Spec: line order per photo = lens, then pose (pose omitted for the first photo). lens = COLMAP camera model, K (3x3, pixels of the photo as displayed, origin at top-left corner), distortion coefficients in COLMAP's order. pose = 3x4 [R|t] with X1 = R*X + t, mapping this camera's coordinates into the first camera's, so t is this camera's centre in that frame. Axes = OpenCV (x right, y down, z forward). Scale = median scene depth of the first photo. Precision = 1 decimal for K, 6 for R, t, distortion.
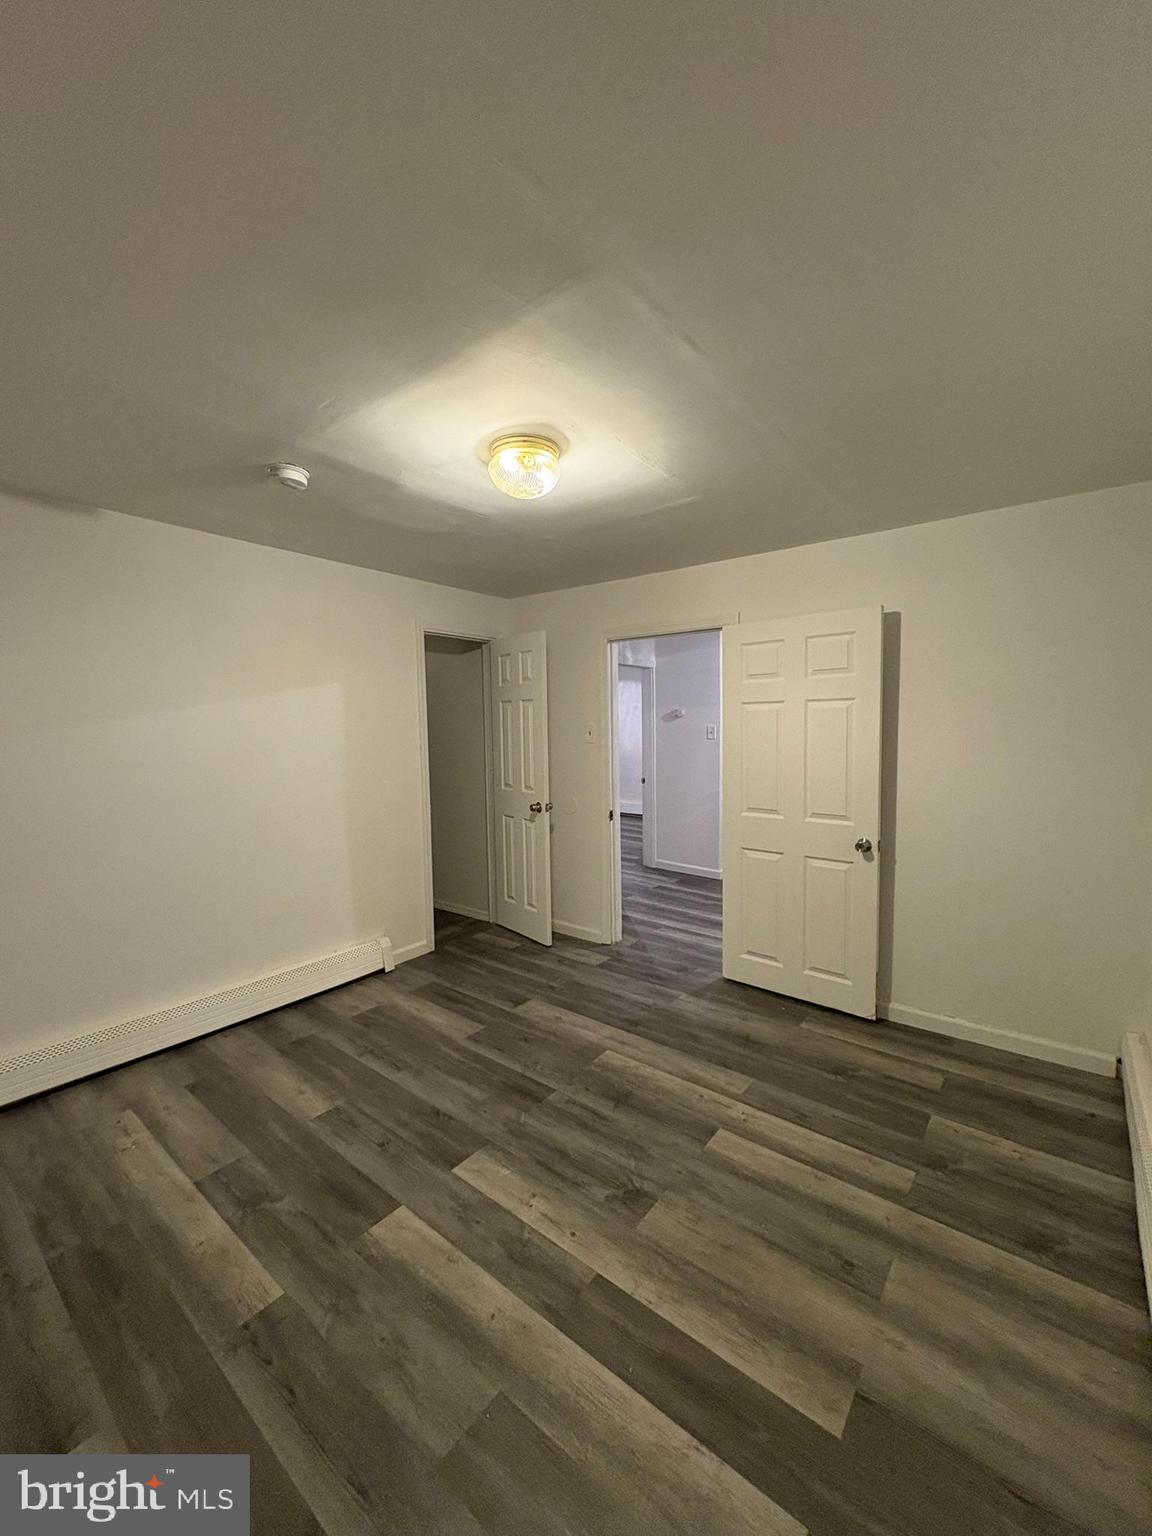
lens RADIAL K [[609.4, 0, 579.7], [0, 609.4, 764.2], [0, 0, 1]] dist [0.002508, -0.000446]
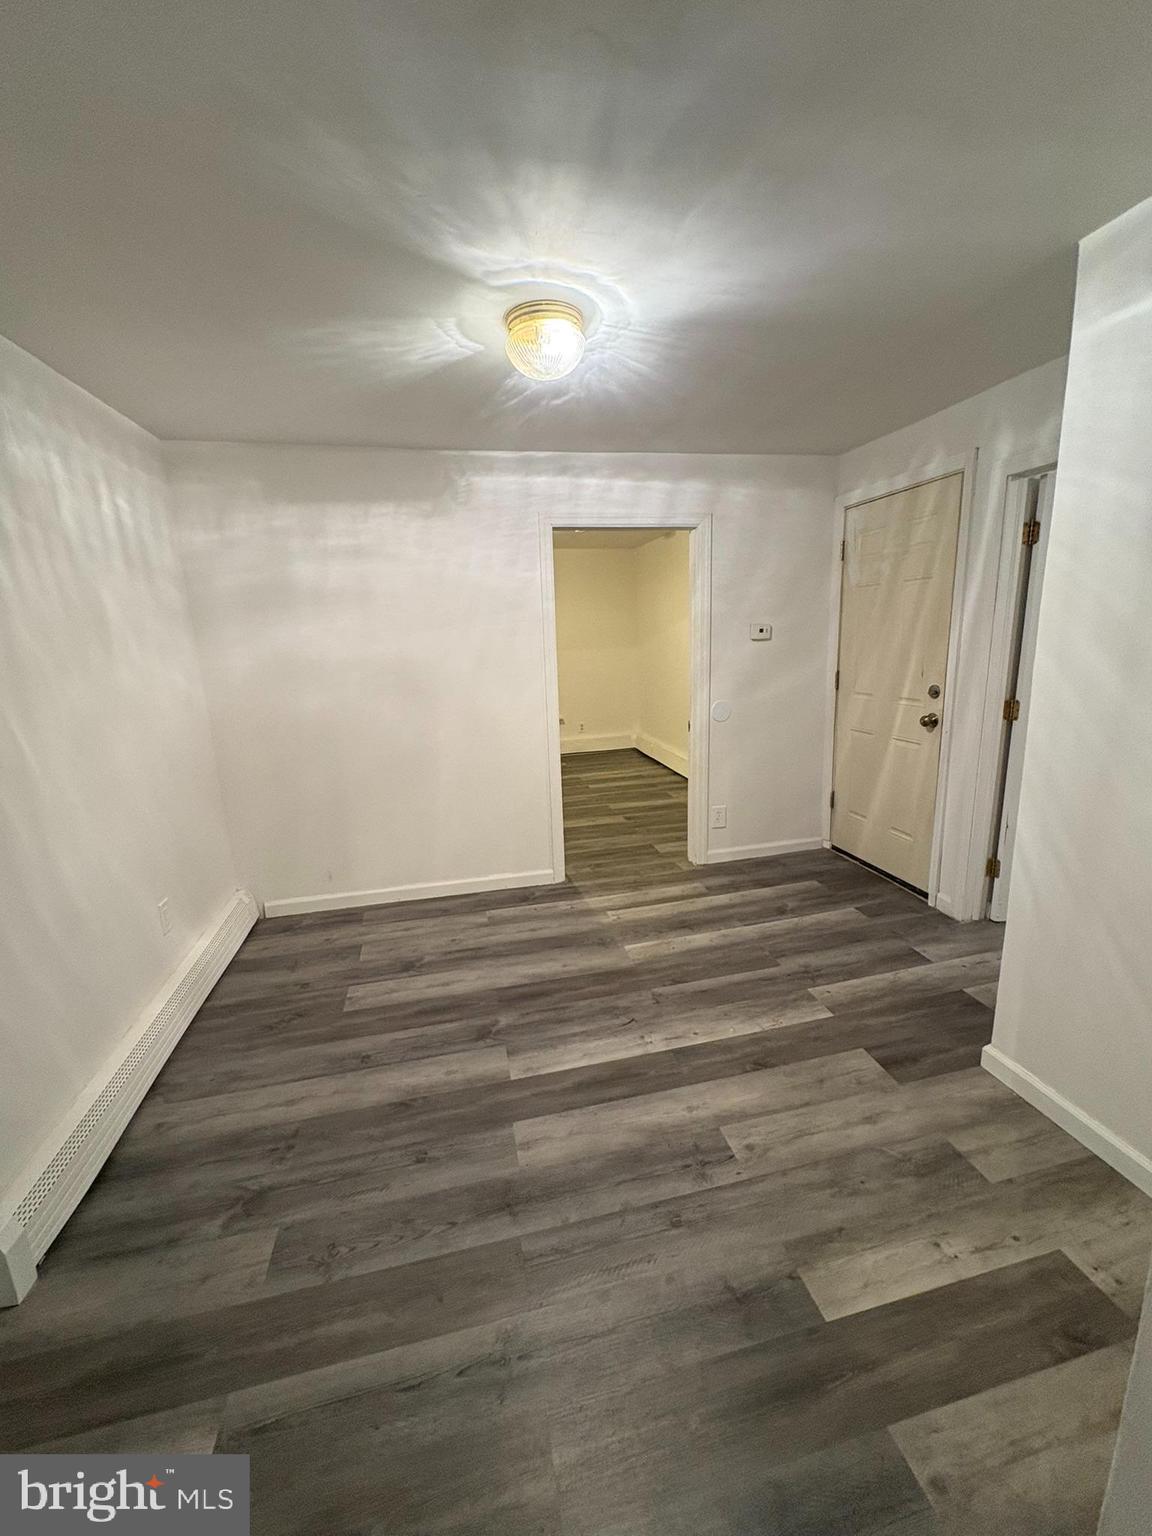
lens RADIAL K [[609.1, 0, 581.3], [0, 609.1, 765.5], [0, 0, 1]] dist [0.000901, 0.000002]
pose [[-0.622934, 0.196734, -0.757132, 0.922869], [-0.004994, 0.966840, 0.255334, -0.096644], [0.782259, 0.162837, -0.601295, 1.539193]]
